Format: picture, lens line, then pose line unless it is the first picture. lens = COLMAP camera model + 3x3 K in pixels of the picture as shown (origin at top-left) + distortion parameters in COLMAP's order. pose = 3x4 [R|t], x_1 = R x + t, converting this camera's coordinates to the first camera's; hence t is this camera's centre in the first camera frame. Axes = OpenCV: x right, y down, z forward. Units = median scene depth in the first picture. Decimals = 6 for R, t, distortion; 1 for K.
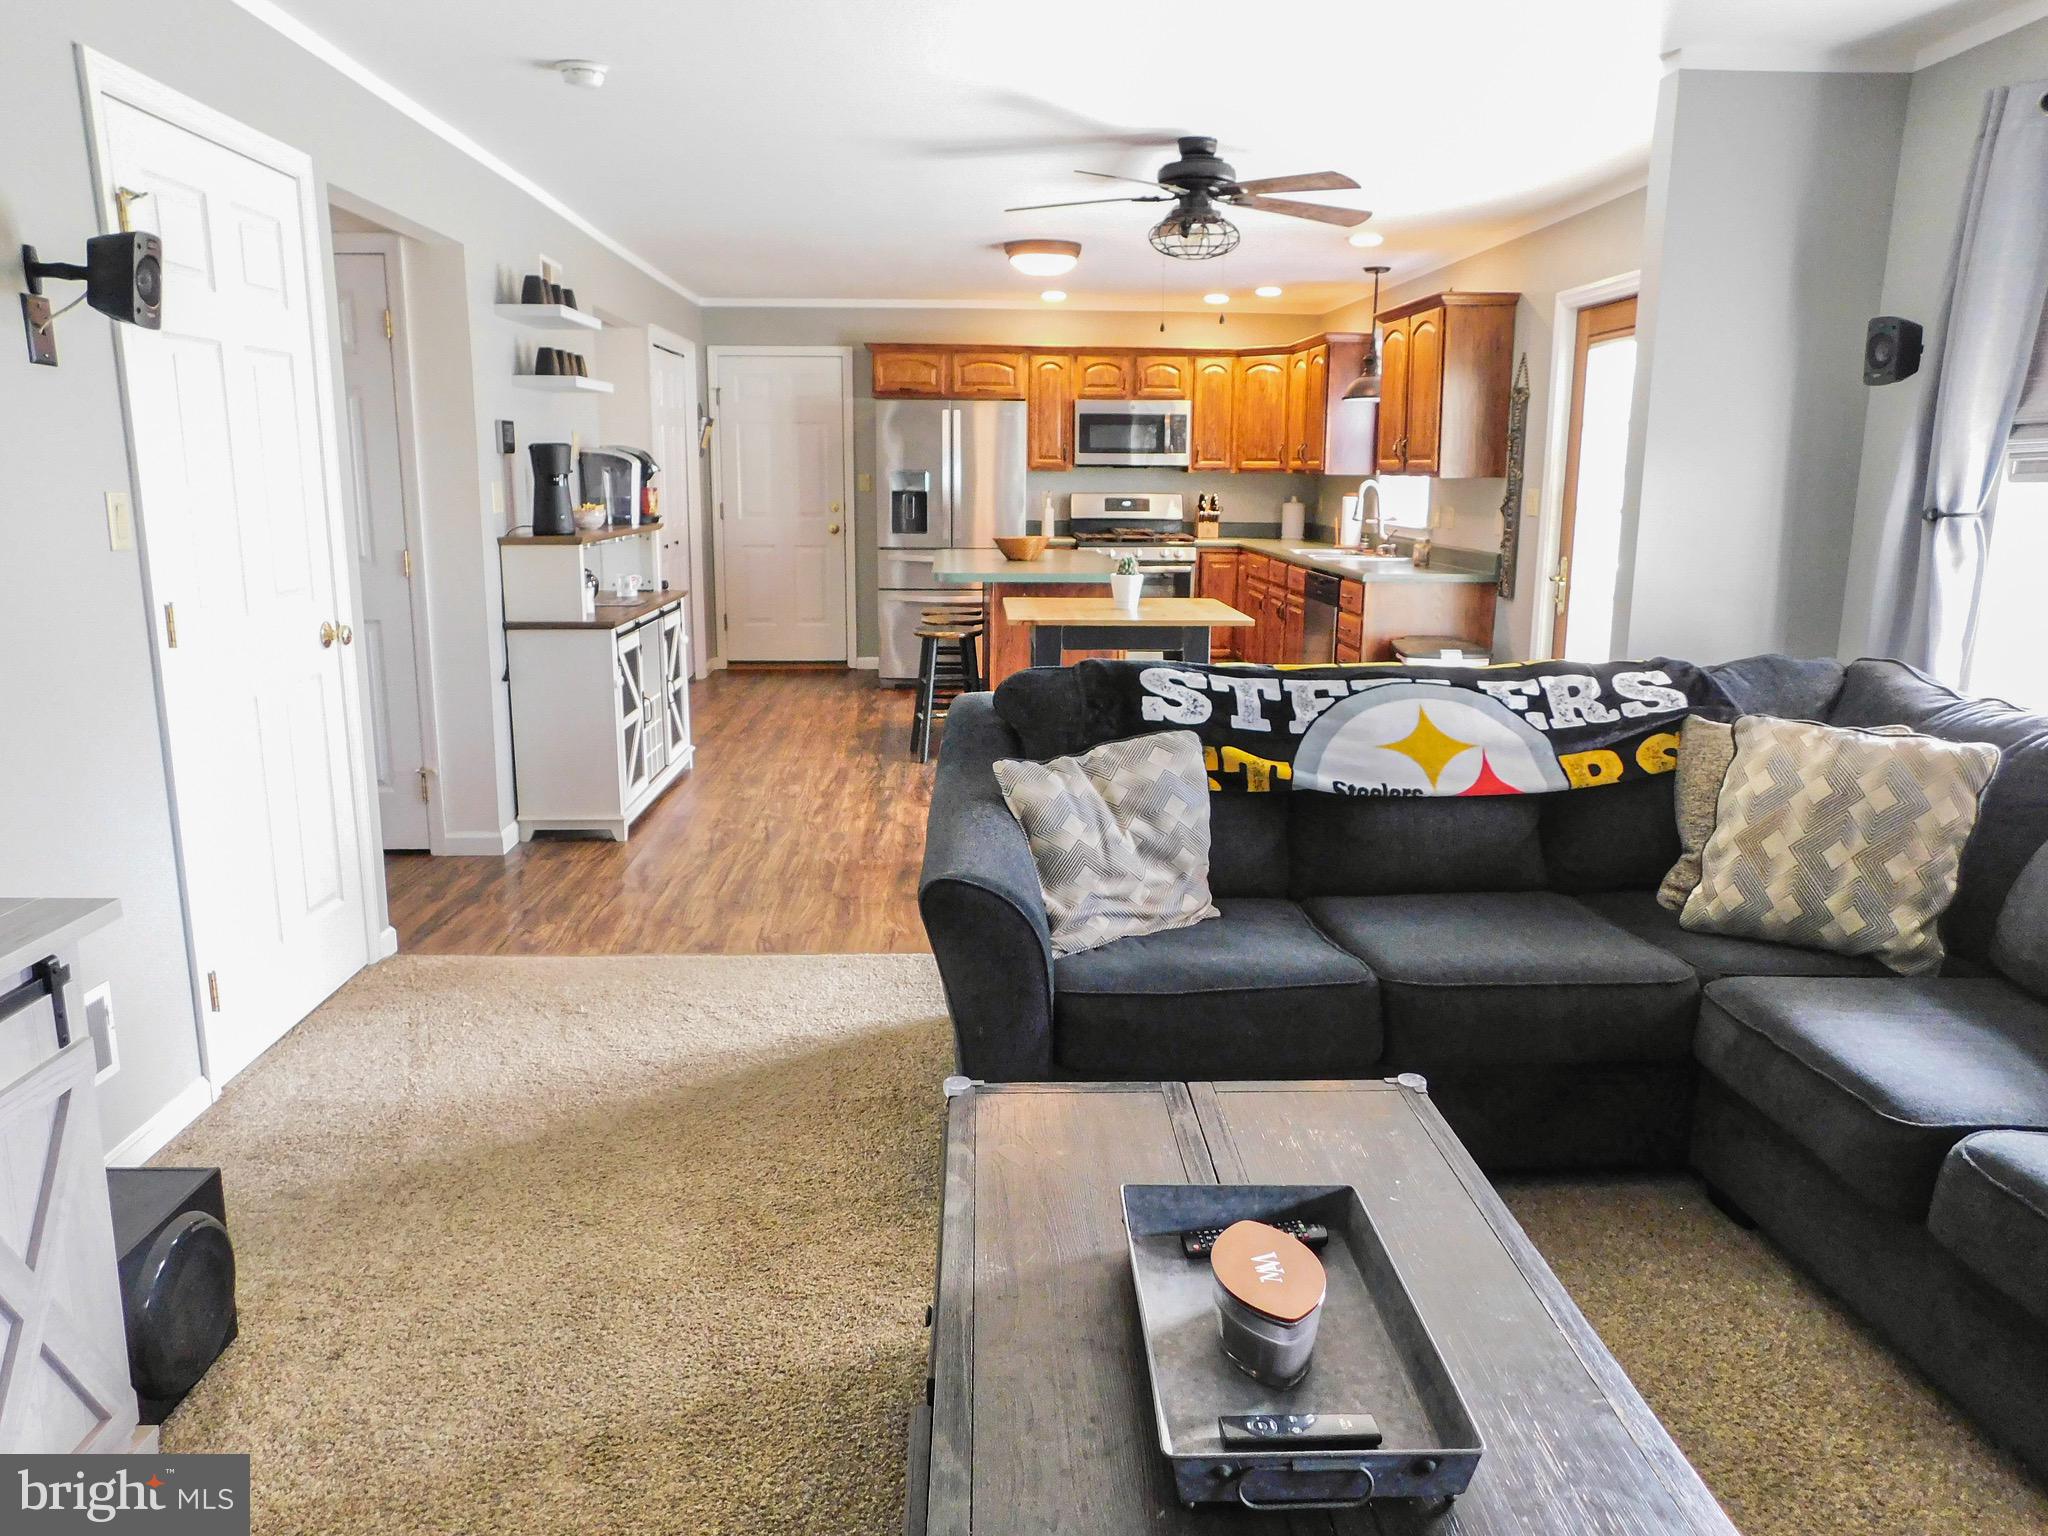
lens RADIAL K [[1433.1, 0, 1044.5], [0, 1433.1, 764.9], [0, 0, 1]] dist [-0.049532, 0.071553]
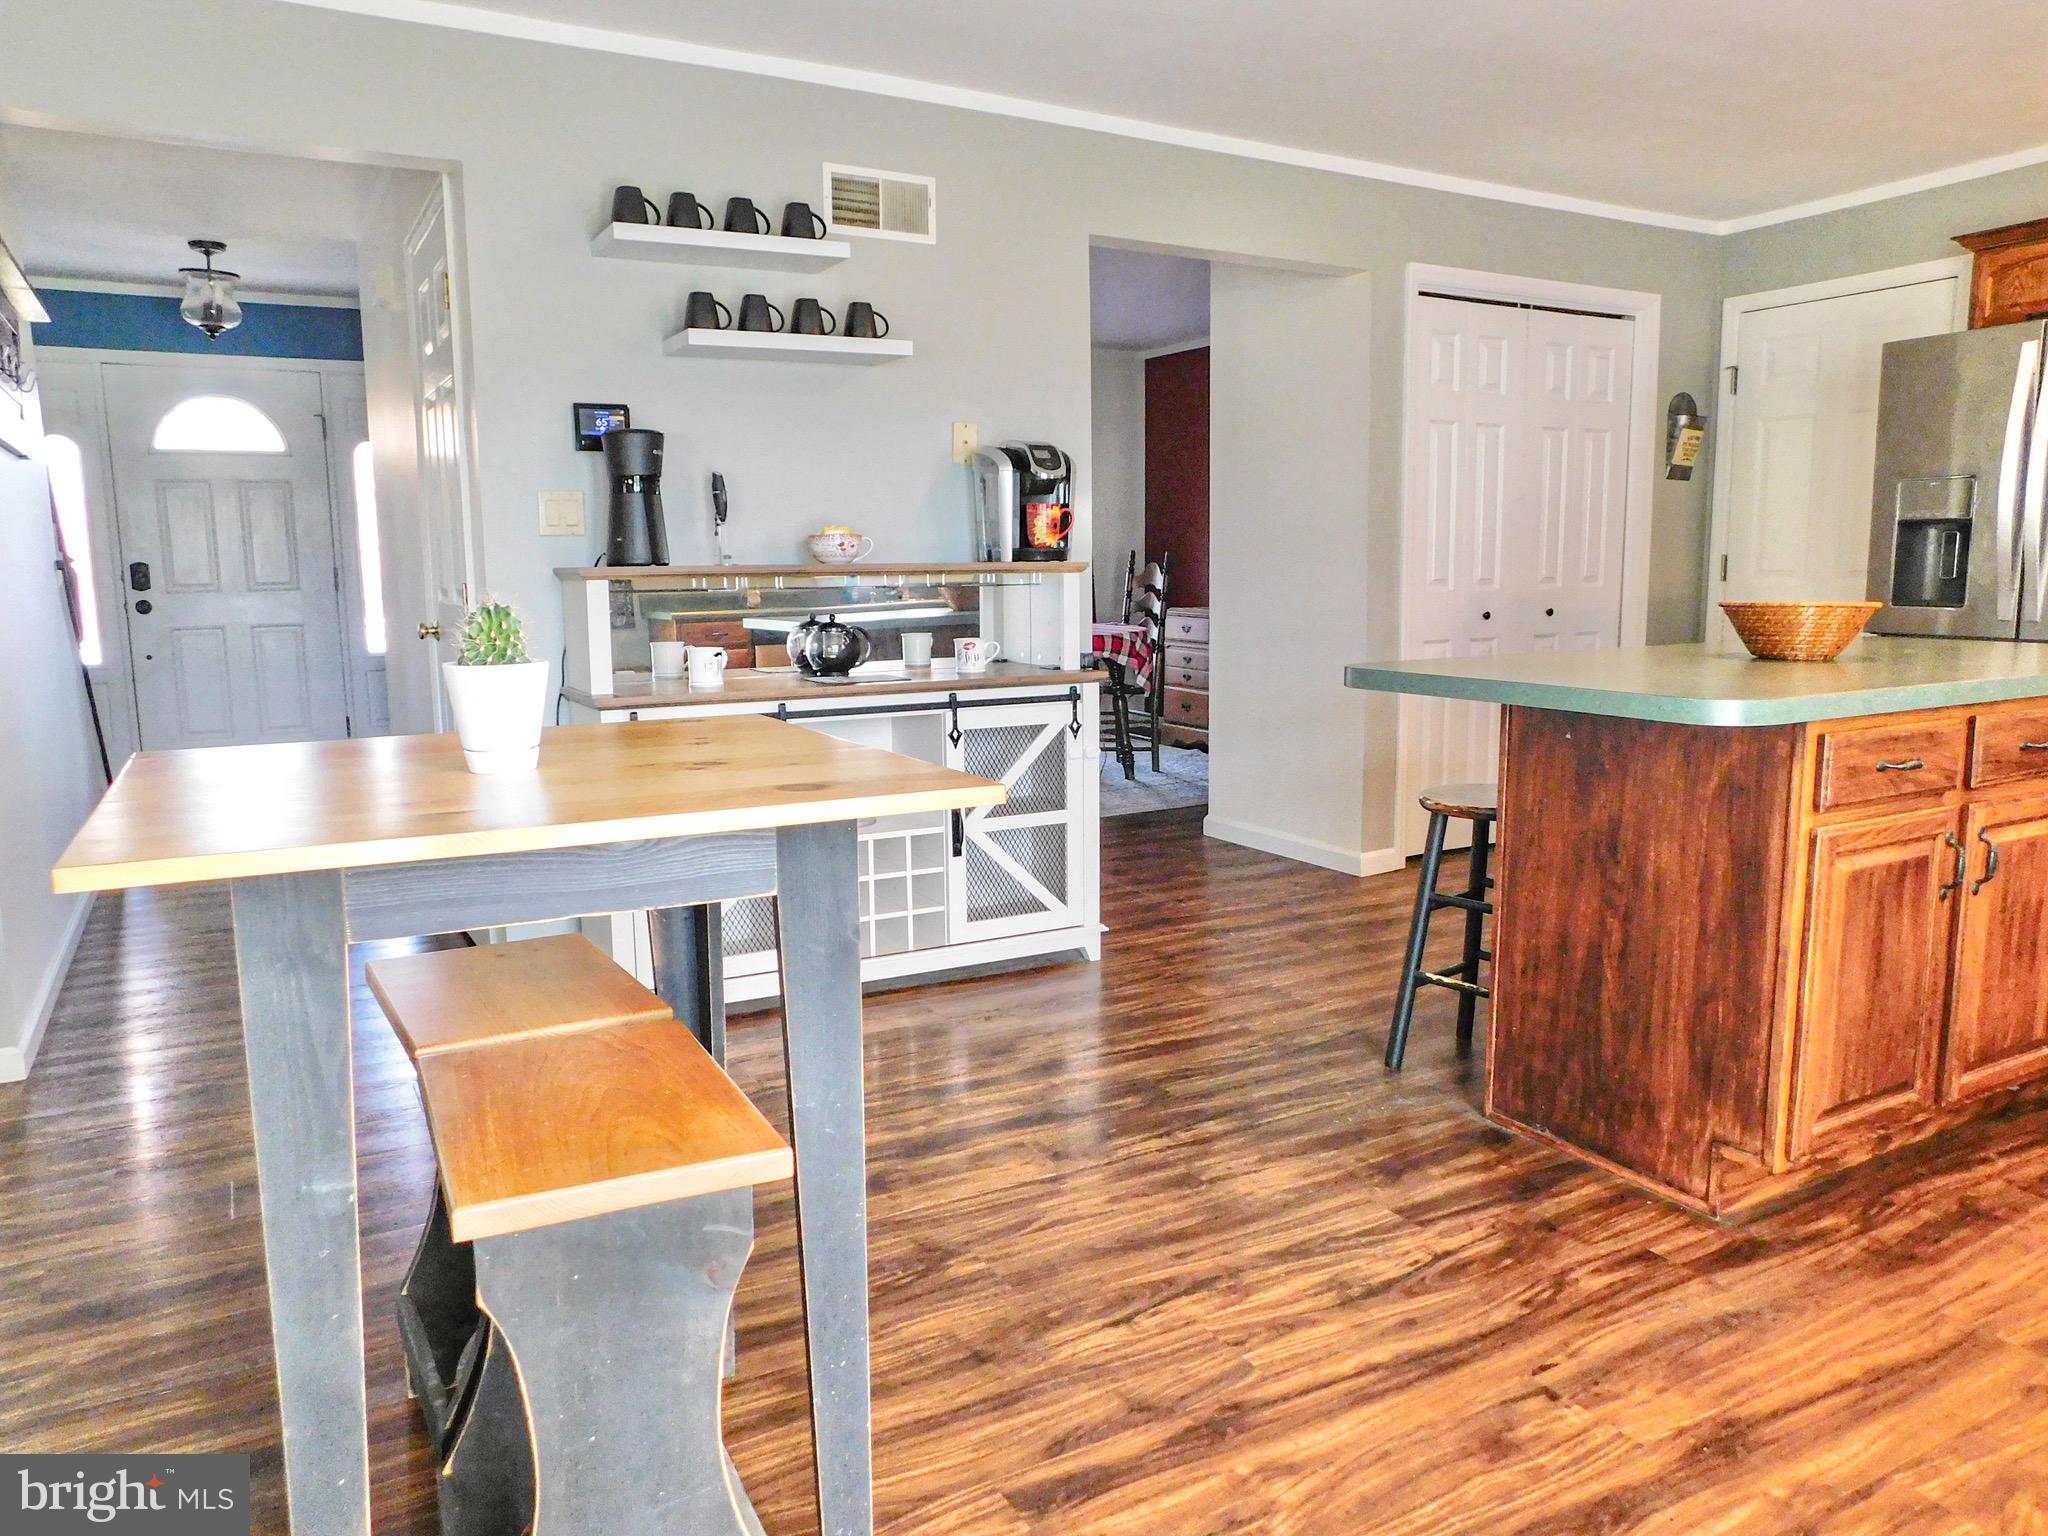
lens RADIAL K [[1433.1, 0, 1044.5], [0, 1433.1, 764.9], [0, 0, 1]] dist [-0.049532, 0.071553]
pose [[0.448973, 0.115998, -0.885984, 0.198448], [-0.171281, 0.984323, 0.042076, -0.073301], [0.876975, 0.132861, 0.461803, 0.493728]]
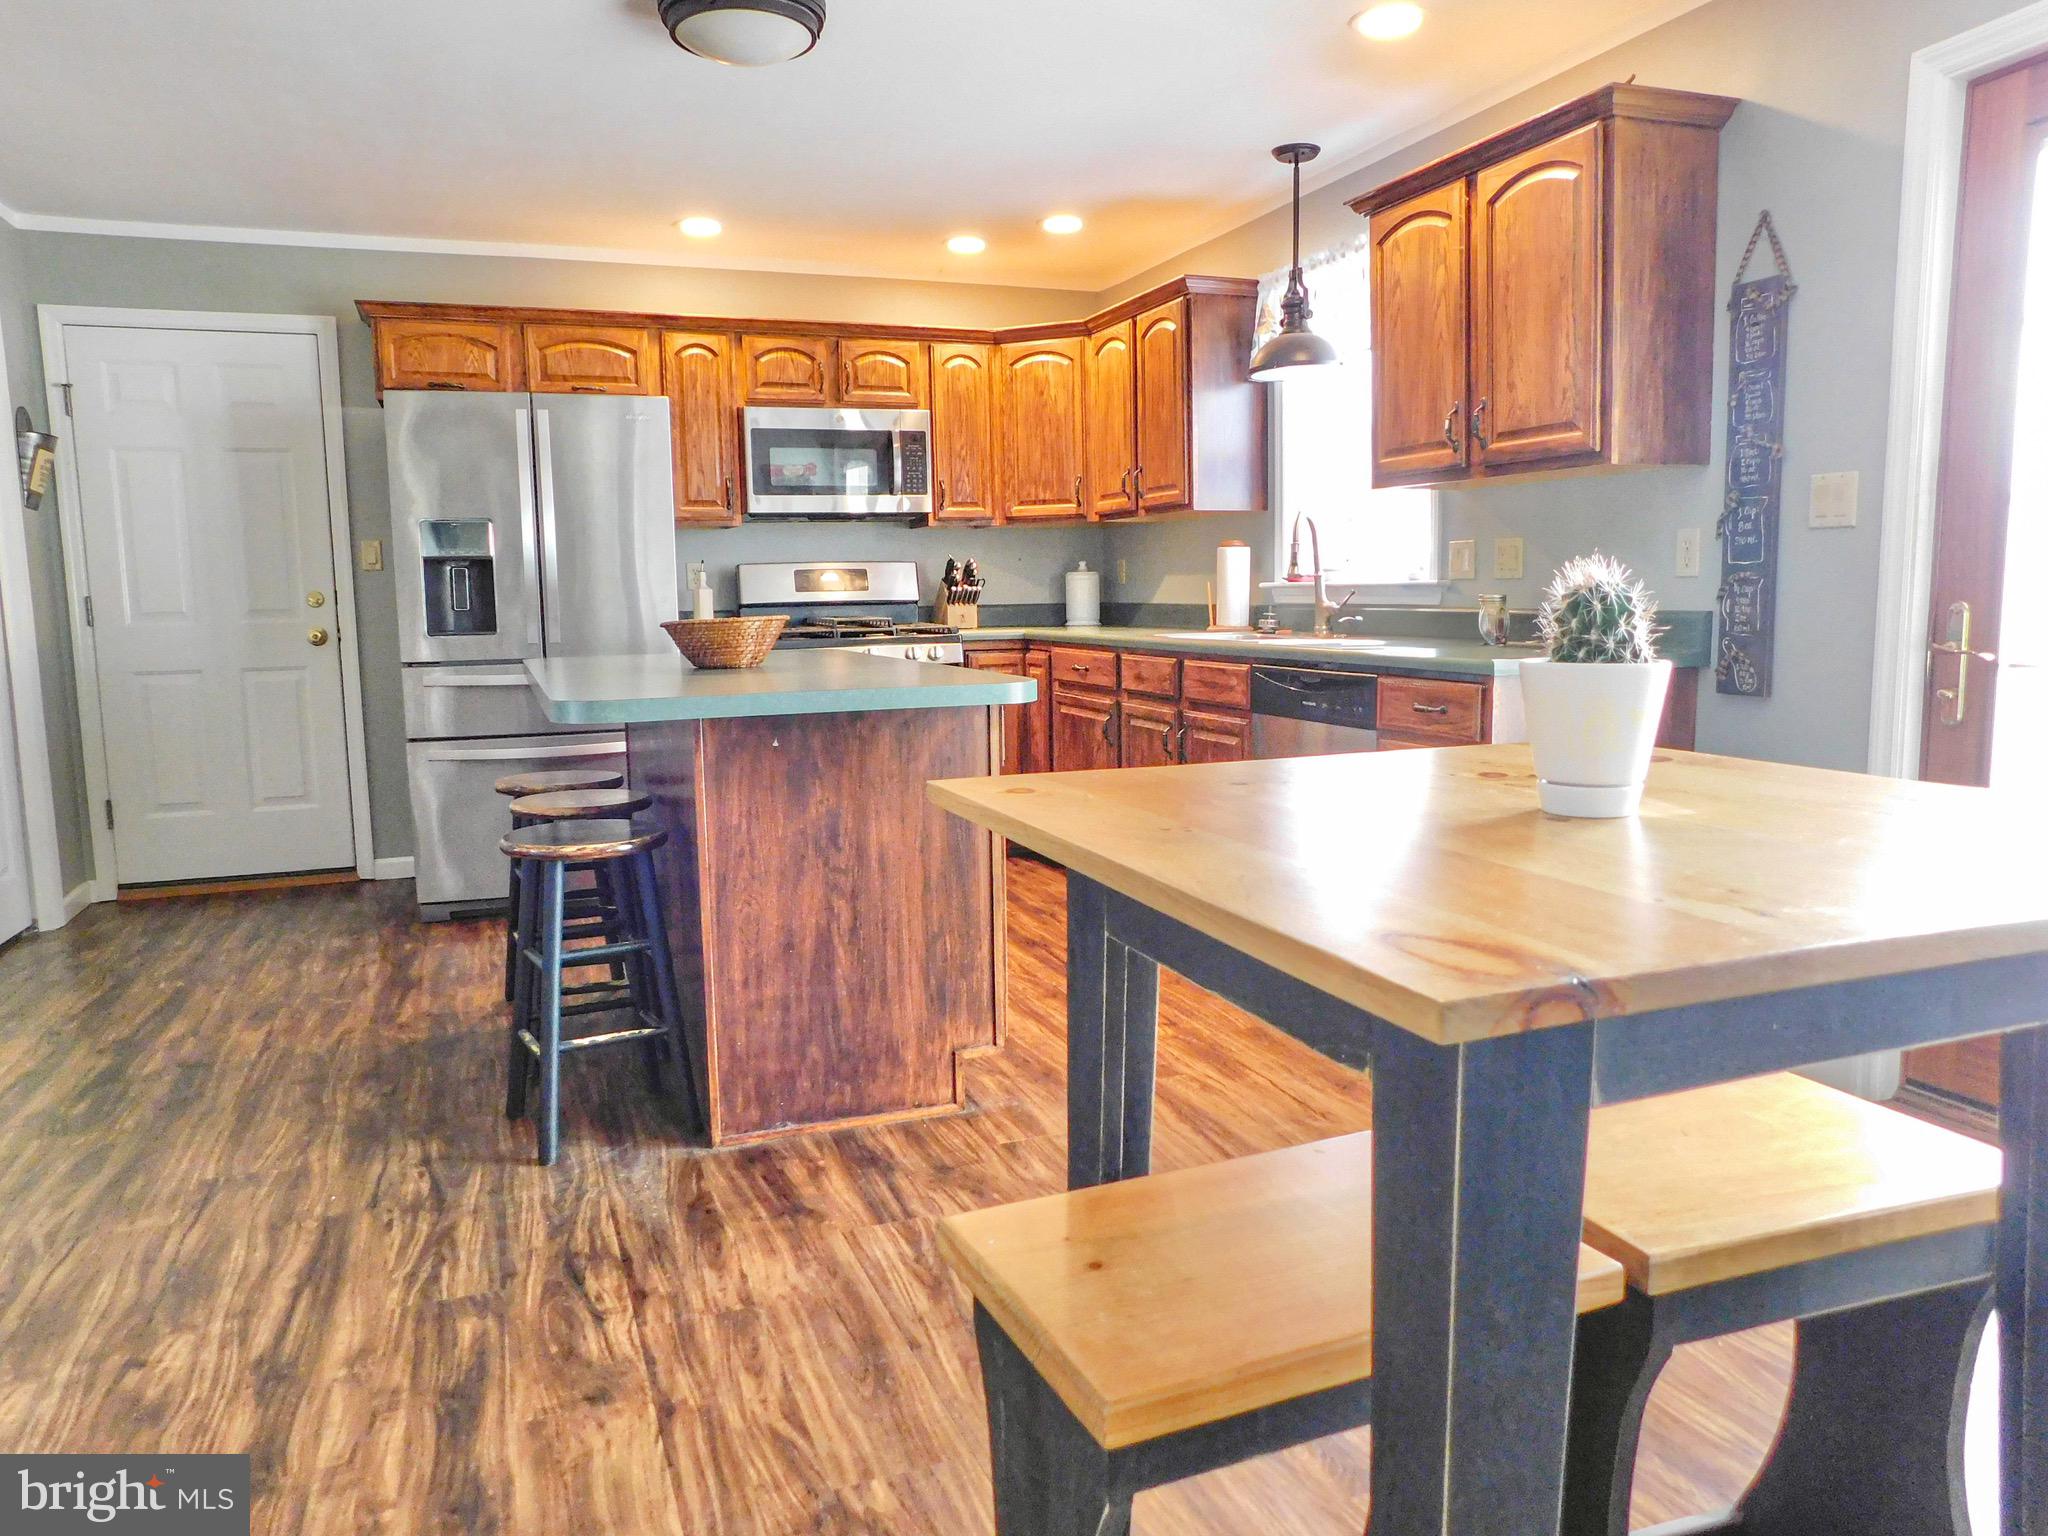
lens RADIAL K [[1410.9, 0, 1025.6], [0, 1410.9, 771.0], [0, 0, 1]] dist [-0.071039, 0.065317]
pose [[0.953686, -0.062874, 0.294161, -0.047561], [0.085603, 0.994205, -0.065031, -0.055390], [-0.288368, 0.087200, 0.953541, 0.419965]]
